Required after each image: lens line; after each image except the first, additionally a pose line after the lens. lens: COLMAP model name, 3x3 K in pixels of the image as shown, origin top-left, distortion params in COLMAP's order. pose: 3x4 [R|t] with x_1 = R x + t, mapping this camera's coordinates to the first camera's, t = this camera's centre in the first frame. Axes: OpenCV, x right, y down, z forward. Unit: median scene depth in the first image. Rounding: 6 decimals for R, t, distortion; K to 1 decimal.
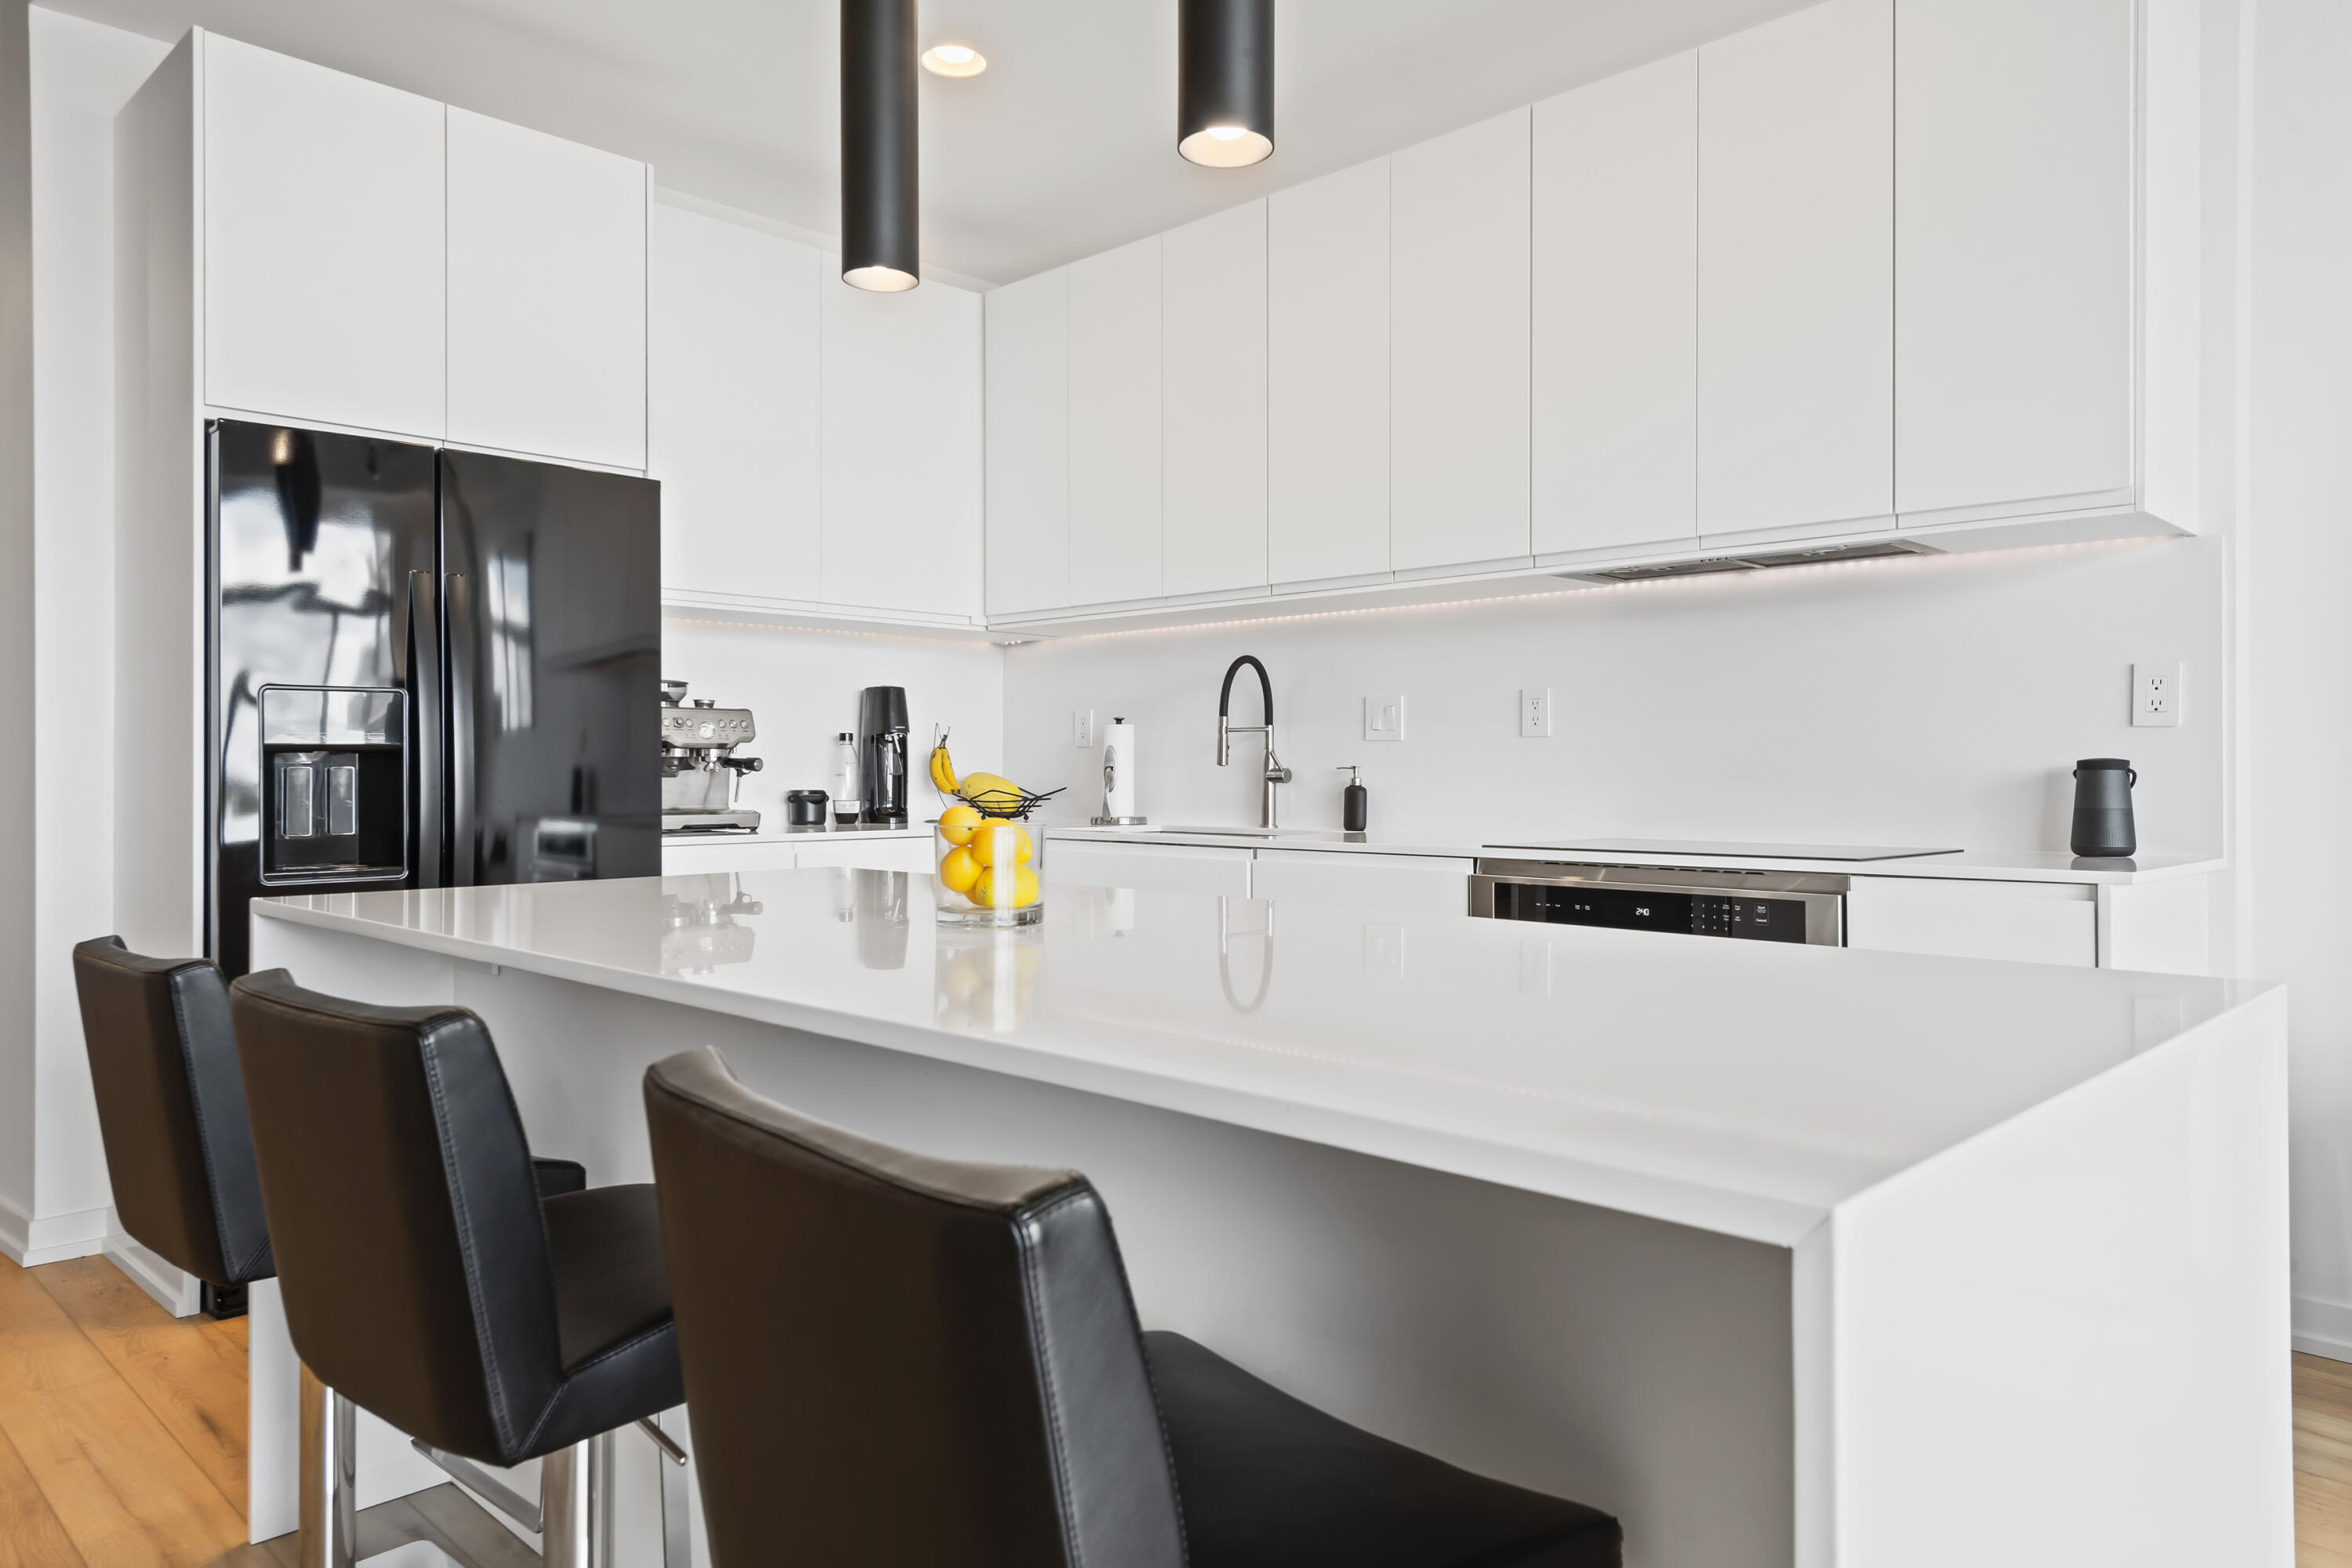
lens RADIAL K [[1519.7, 0, 1176.9], [0, 1519.7, 771.4], [0, 0, 1]] dist [0.015829, -0.002077]
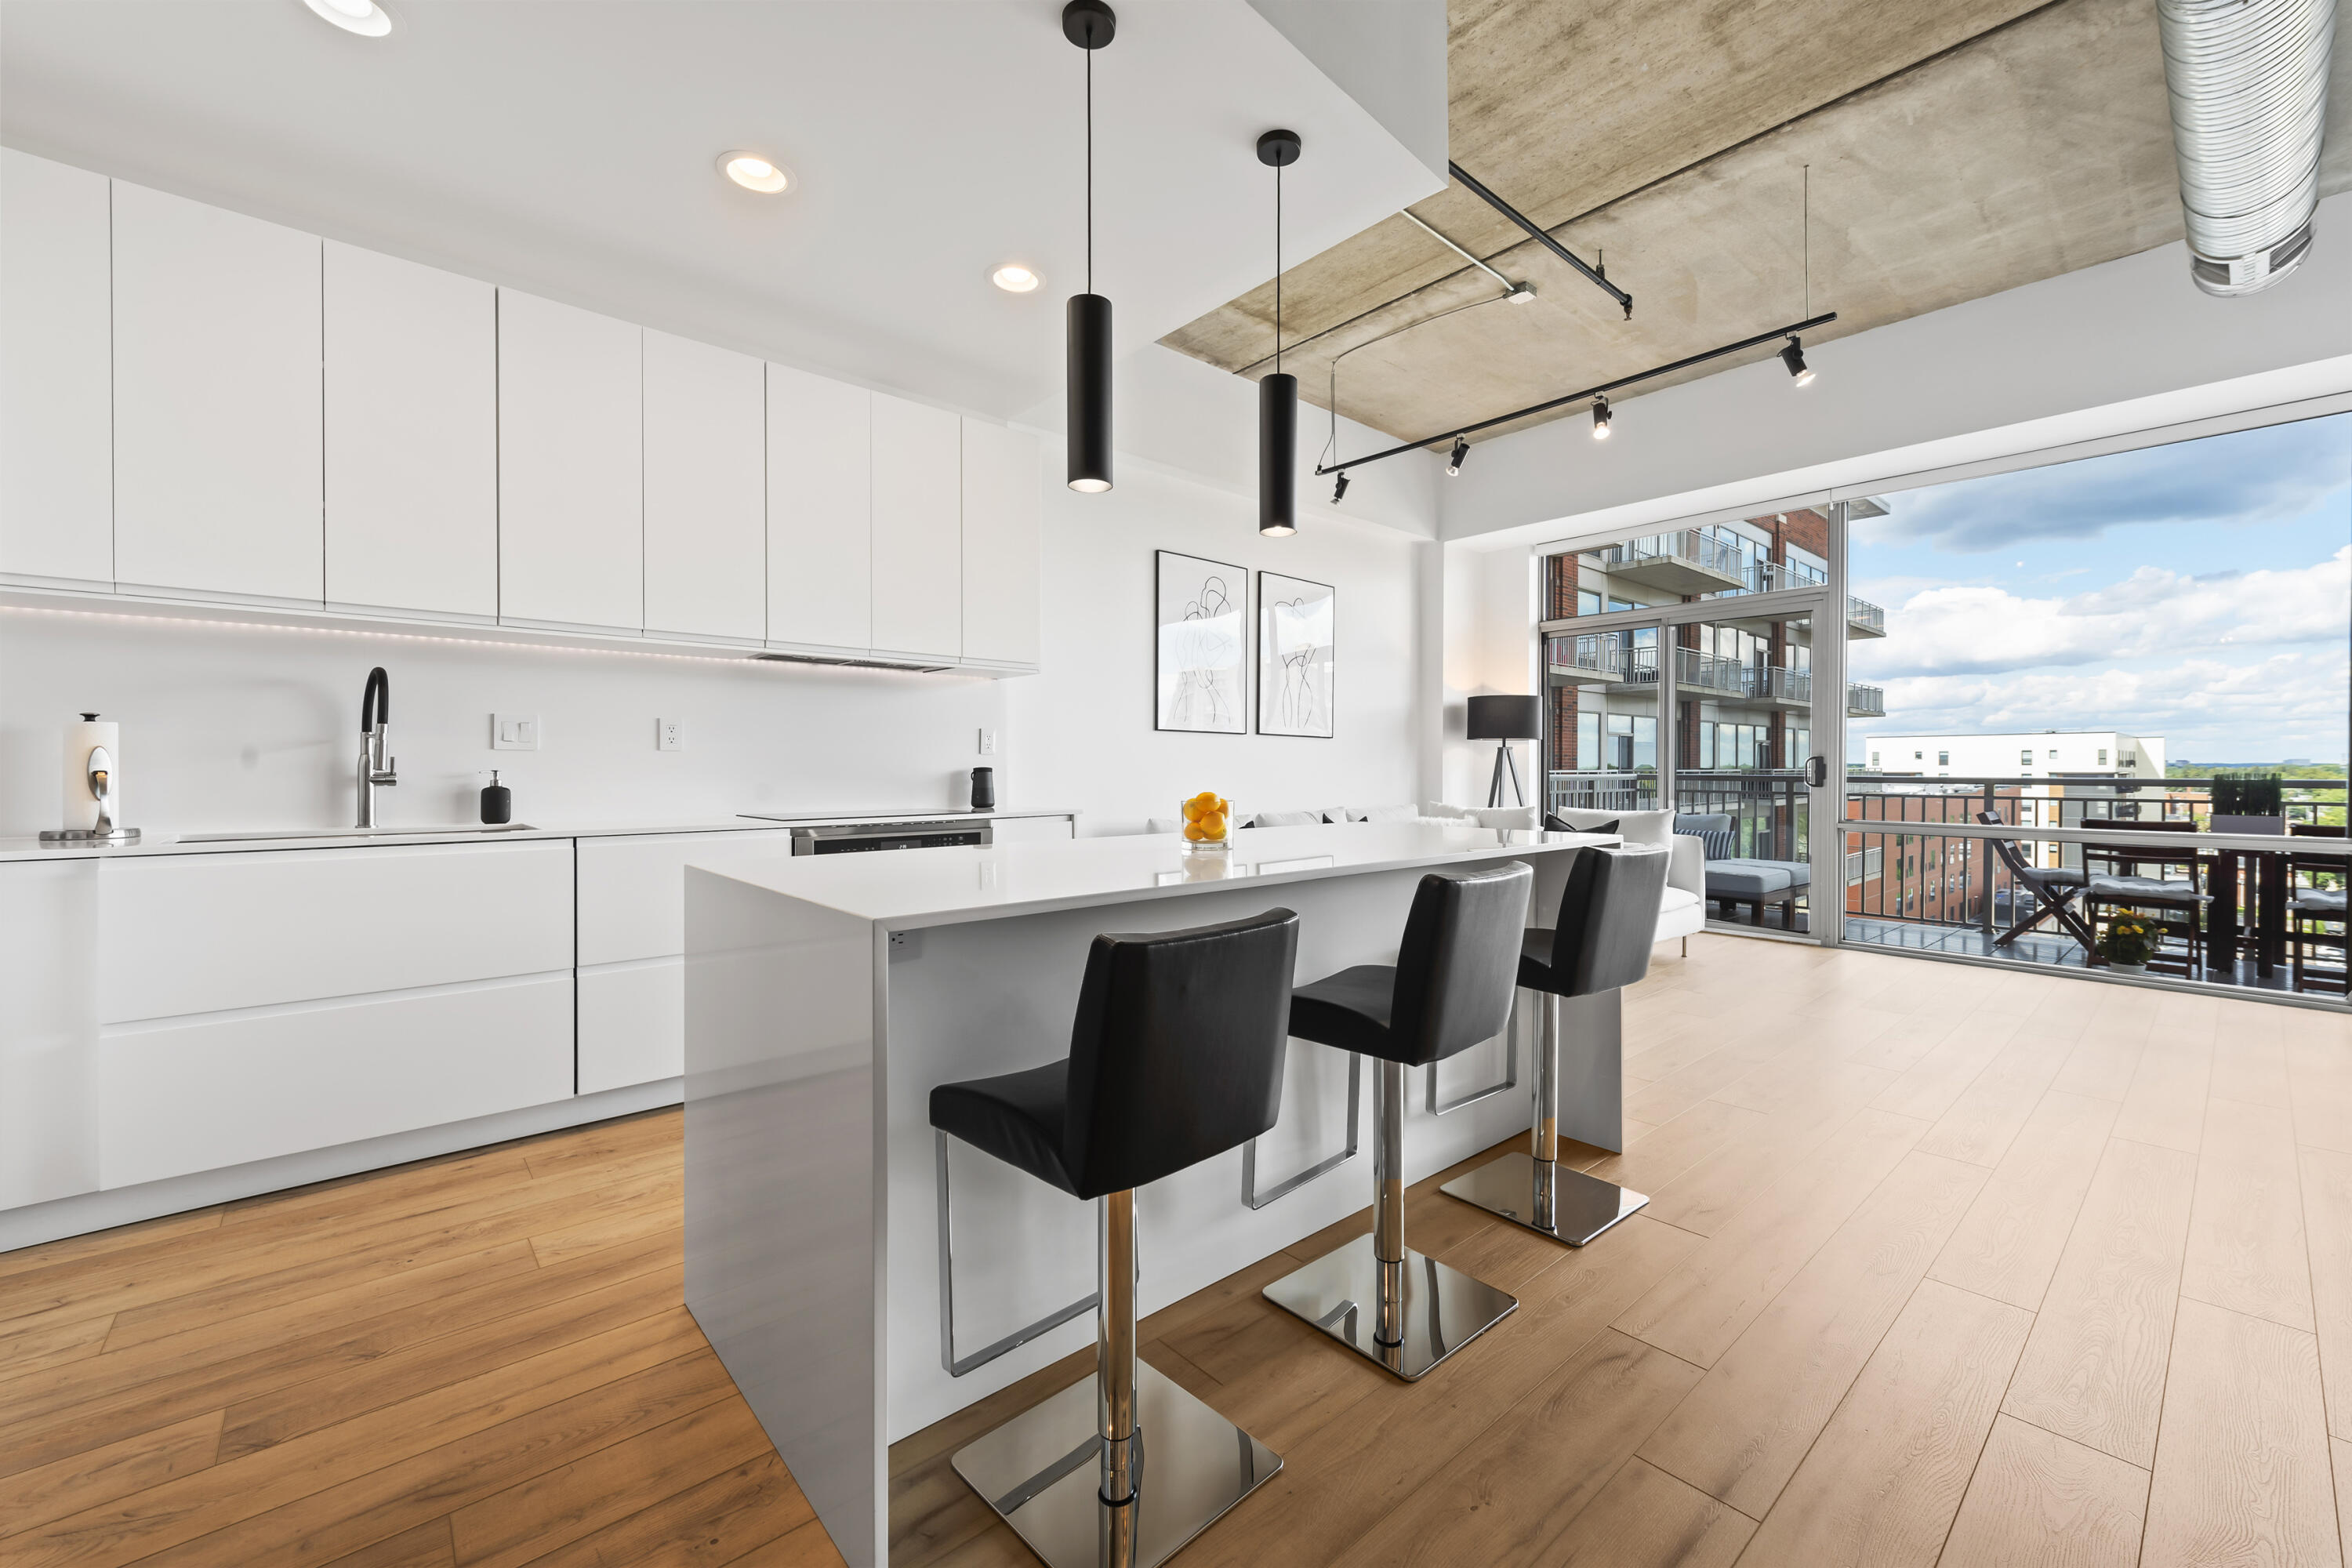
lens RADIAL K [[939.4, 0, 1181.1], [0, 939.4, 772.3], [0, 0, 1]] dist [0.004163, -0.000634]
pose [[0.069621, -0.004768, 0.997562, -0.592325], [0.000571, 0.999989, 0.004740, -0.005168], [-0.997573, 0.000240, 0.069623, 0.397939]]
